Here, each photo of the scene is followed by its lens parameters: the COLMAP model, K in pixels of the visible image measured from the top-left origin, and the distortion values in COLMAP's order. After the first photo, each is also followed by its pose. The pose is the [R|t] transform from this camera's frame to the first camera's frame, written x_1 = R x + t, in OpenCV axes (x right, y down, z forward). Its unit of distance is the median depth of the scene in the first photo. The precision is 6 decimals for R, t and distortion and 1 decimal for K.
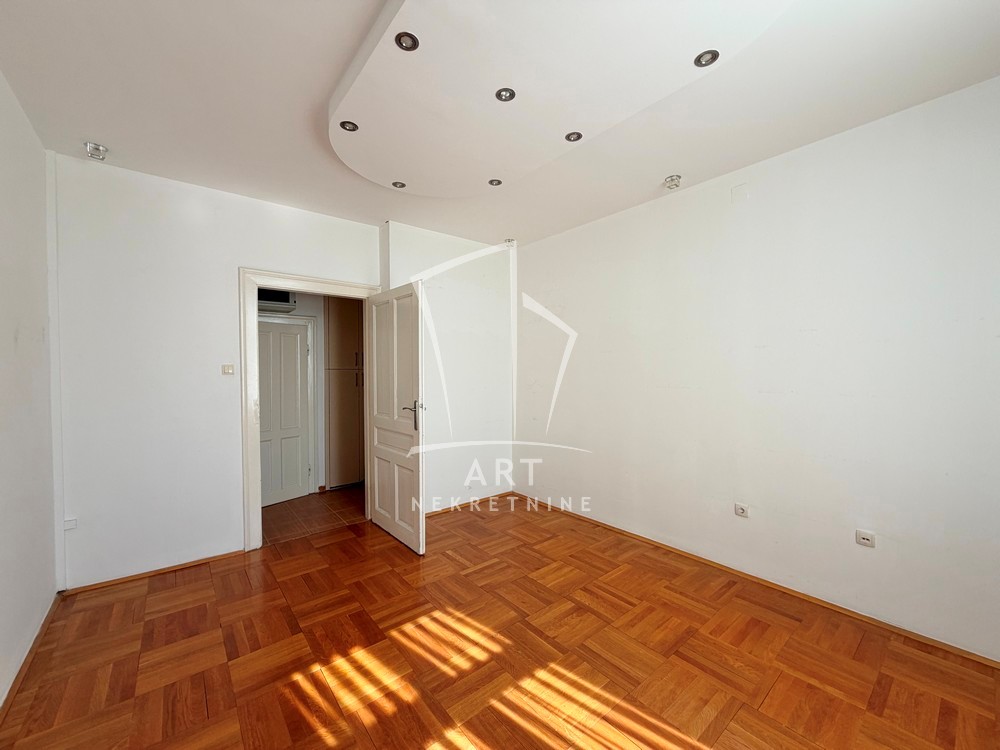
lens RADIAL K [[400.3, 0, 502.0], [0, 400.3, 371.8], [0, 0, 1]] dist [-0.002977, 0.000705]
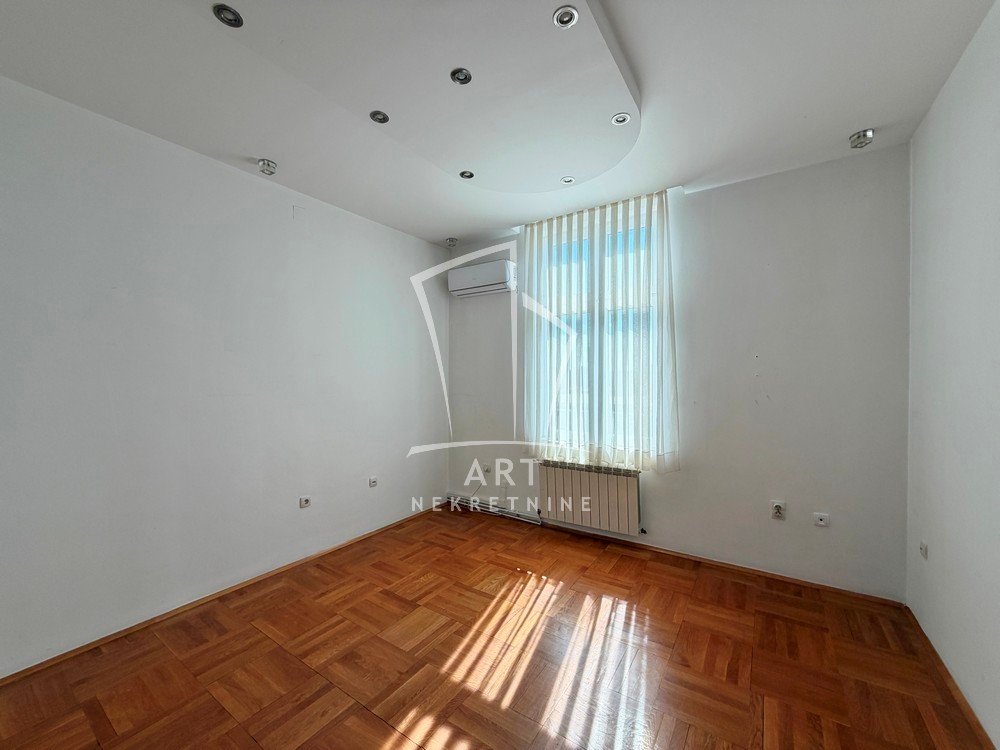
lens RADIAL K [[400.3, 0, 488.7], [0, 400.3, 371.3], [0, 0, 1]] dist [-0.002977, 0.000705]
pose [[-0.270736, 0.017757, 0.962490, -0.744402], [0.010845, 0.999823, -0.015395, 0.009740], [-0.962592, 0.006271, -0.270881, 0.990577]]
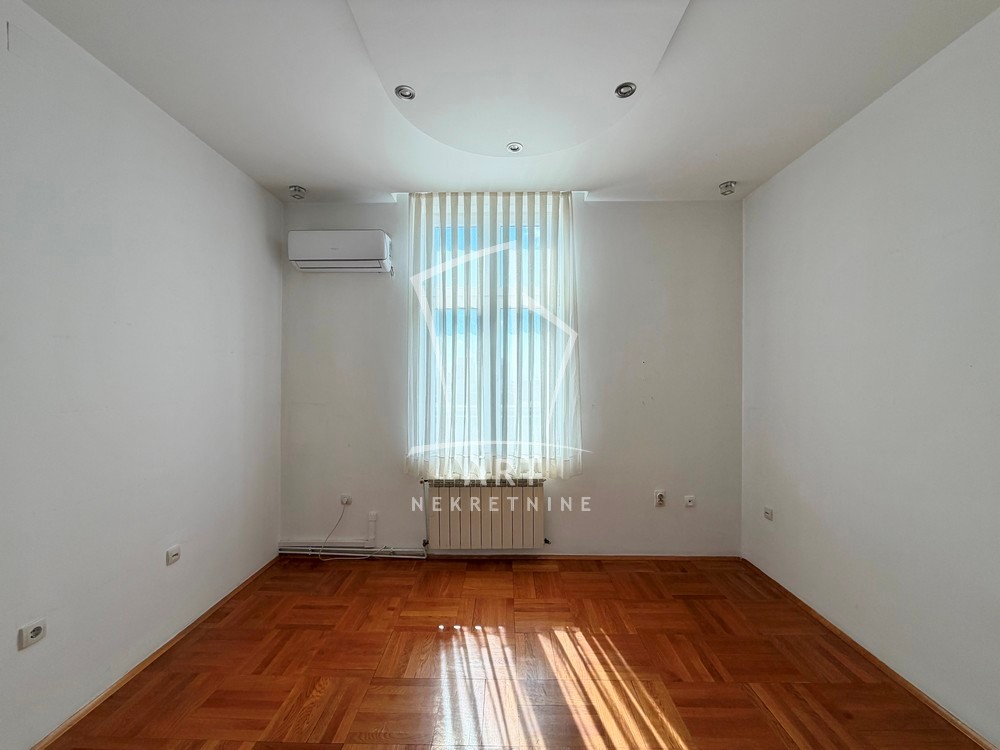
lens RADIAL K [[400.3, 0, 491.1], [0, 400.3, 374.1], [0, 0, 1]] dist [-0.002977, 0.000705]
pose [[-0.758141, 0.014156, 0.651937, -0.280269], [0.007592, 0.999888, -0.012883, 0.008141], [-0.652047, -0.004818, -0.758163, 1.232007]]
